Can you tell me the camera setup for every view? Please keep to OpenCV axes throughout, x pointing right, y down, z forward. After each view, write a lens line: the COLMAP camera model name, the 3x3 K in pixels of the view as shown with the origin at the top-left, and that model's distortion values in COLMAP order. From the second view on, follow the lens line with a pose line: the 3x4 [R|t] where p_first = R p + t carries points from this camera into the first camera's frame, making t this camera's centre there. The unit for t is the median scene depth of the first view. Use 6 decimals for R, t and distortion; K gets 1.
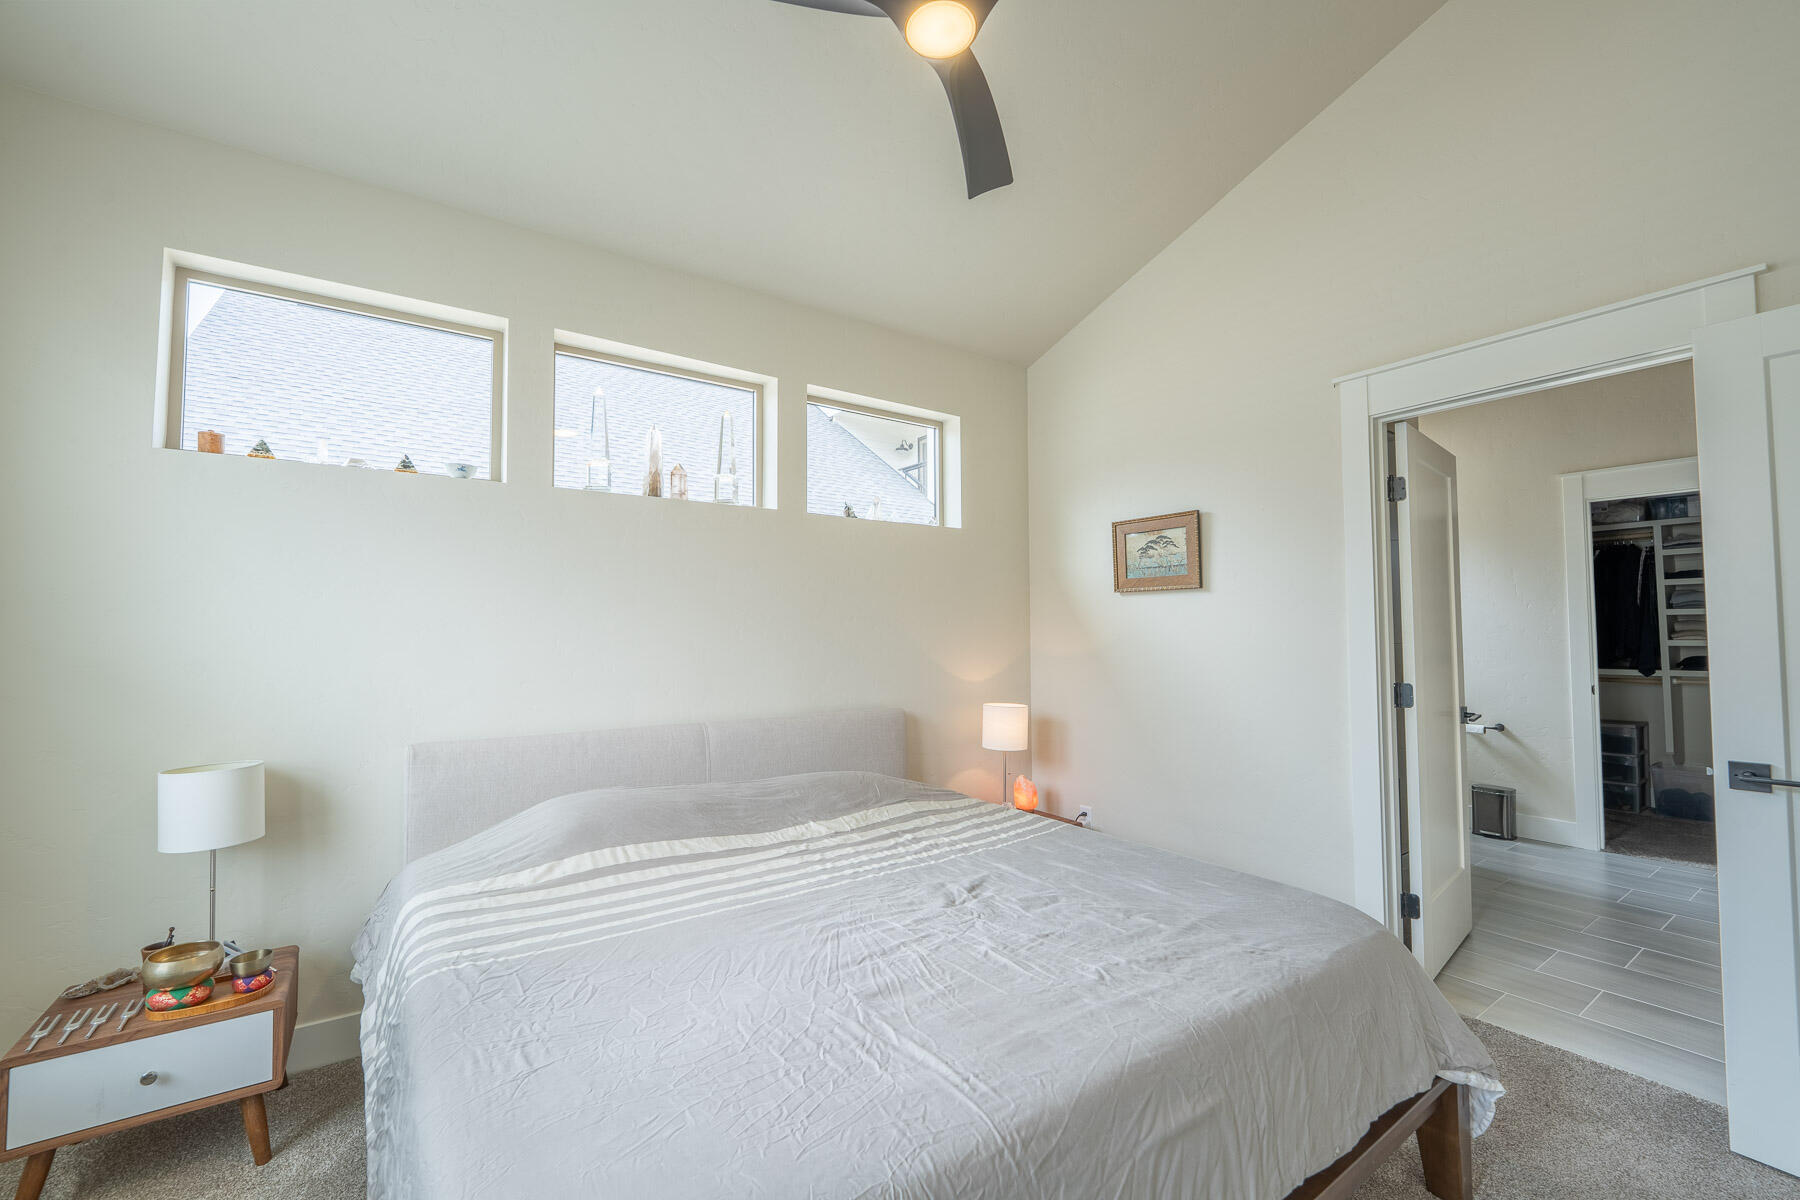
lens RADIAL K [[729.9, 0, 900.3], [0, 729.9, 586.8], [0, 0, 1]] dist [-0.010628, -0.000611]
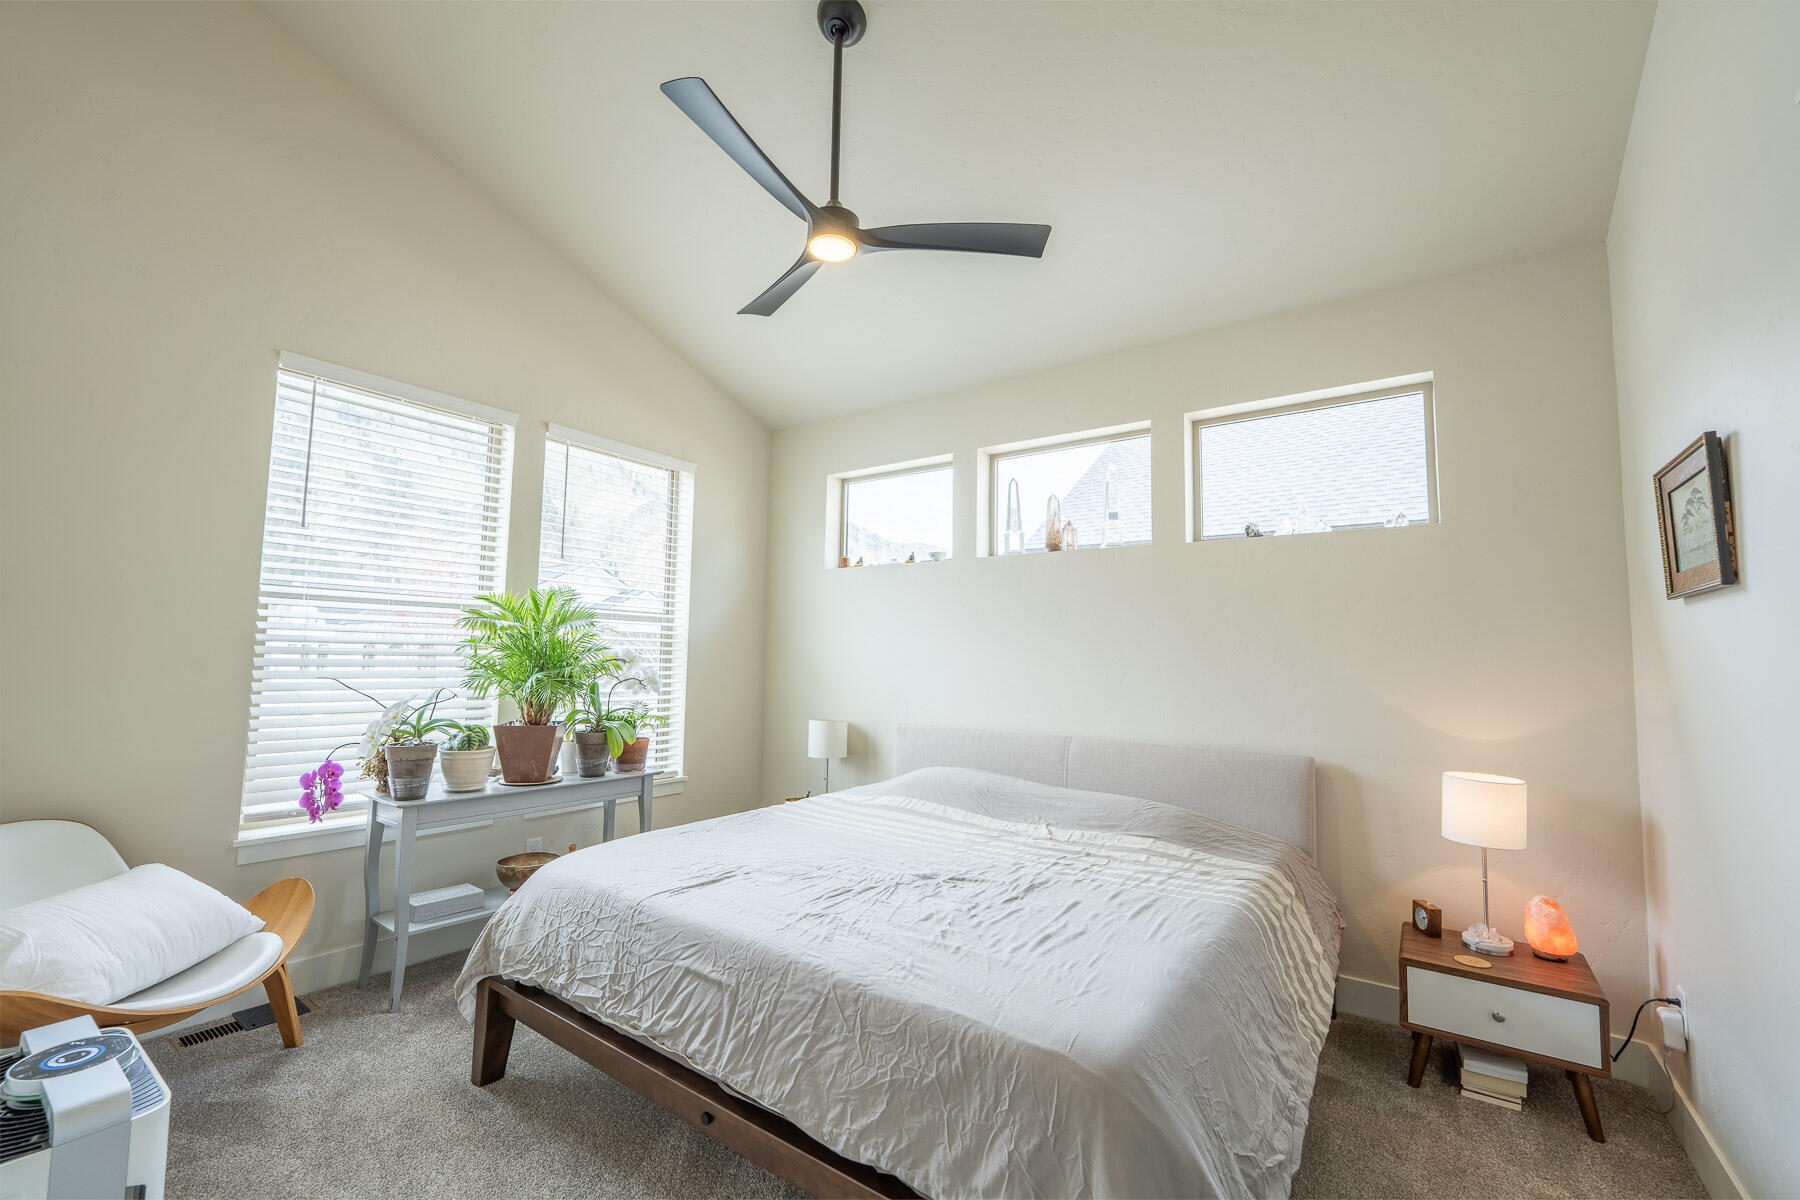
lens RADIAL K [[729.9, 0, 901.4], [0, 729.9, 608.6], [0, 0, 1]] dist [-0.010628, -0.000611]
pose [[0.332067, -0.052852, -0.941774, 0.848003], [0.040505, 0.998307, -0.041743, 0.018867], [0.942386, -0.024285, 0.333645, 0.375145]]
